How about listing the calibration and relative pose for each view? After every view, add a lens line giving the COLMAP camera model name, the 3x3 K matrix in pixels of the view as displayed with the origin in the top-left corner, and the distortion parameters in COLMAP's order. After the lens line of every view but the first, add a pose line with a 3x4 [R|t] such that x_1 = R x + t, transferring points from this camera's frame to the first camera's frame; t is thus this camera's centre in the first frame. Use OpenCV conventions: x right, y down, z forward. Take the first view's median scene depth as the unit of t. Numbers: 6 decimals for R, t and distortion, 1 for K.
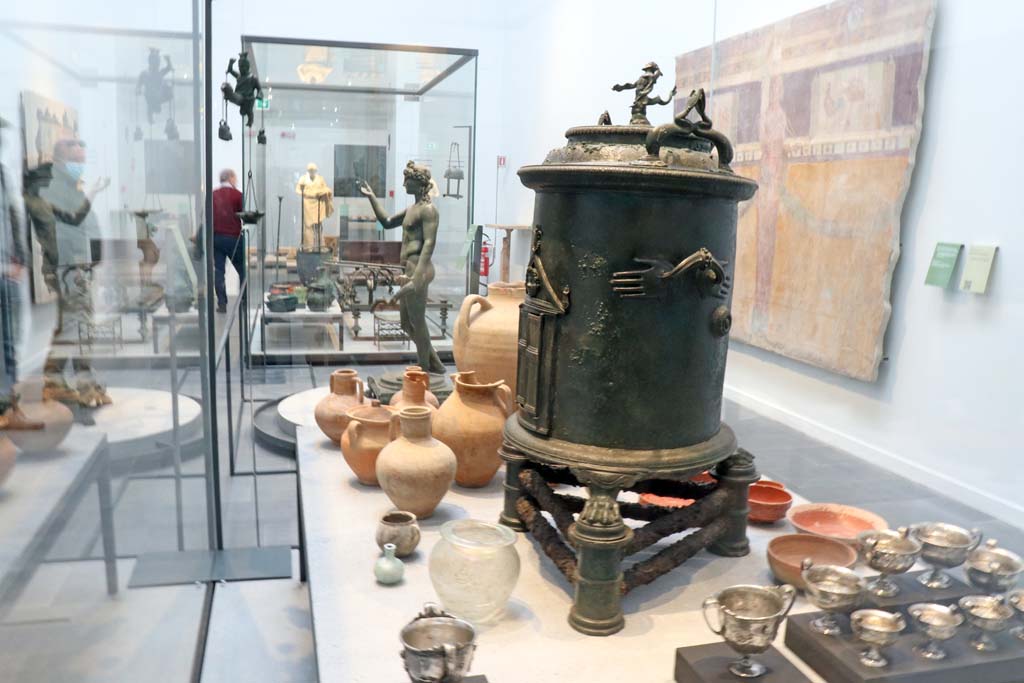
lens RADIAL K [[838.8, 0, 512.0], [0, 838.8, 341.5], [0, 0, 1]] dist [-0.195805, 0.158997]
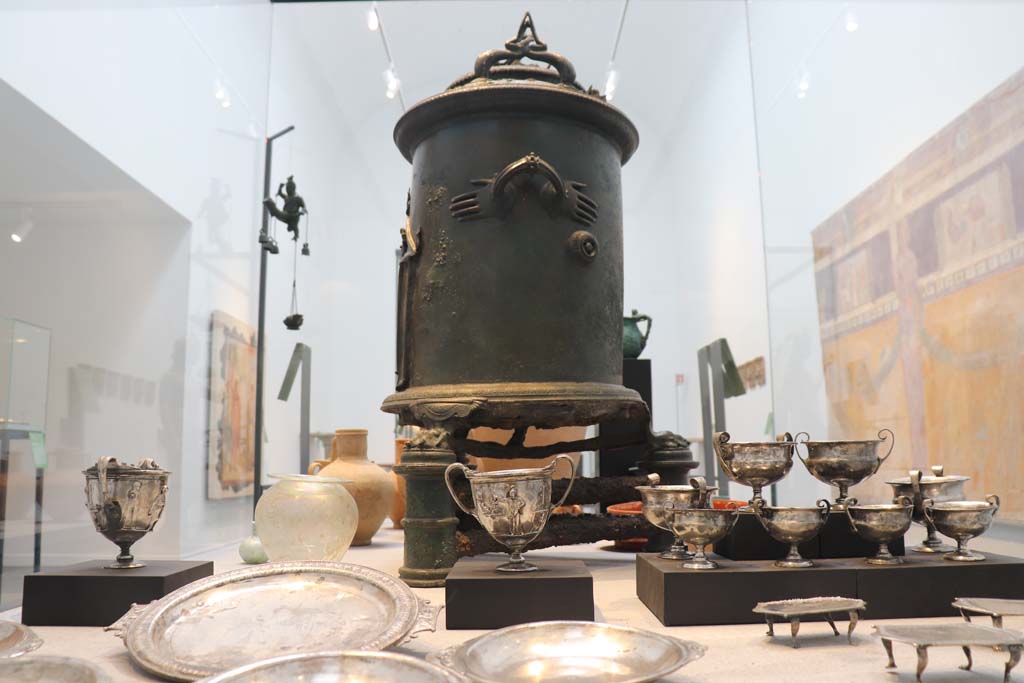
lens RADIAL K [[838.8, 0, 512.0], [0, 838.8, 341.5], [0, 0, 1]] dist [-0.195805, 0.158997]
pose [[0.964305, -0.076813, -0.253408, 0.132247], [-0.004073, 0.952584, -0.304249, 0.115998], [0.264763, 0.294421, 0.918268, 0.057672]]
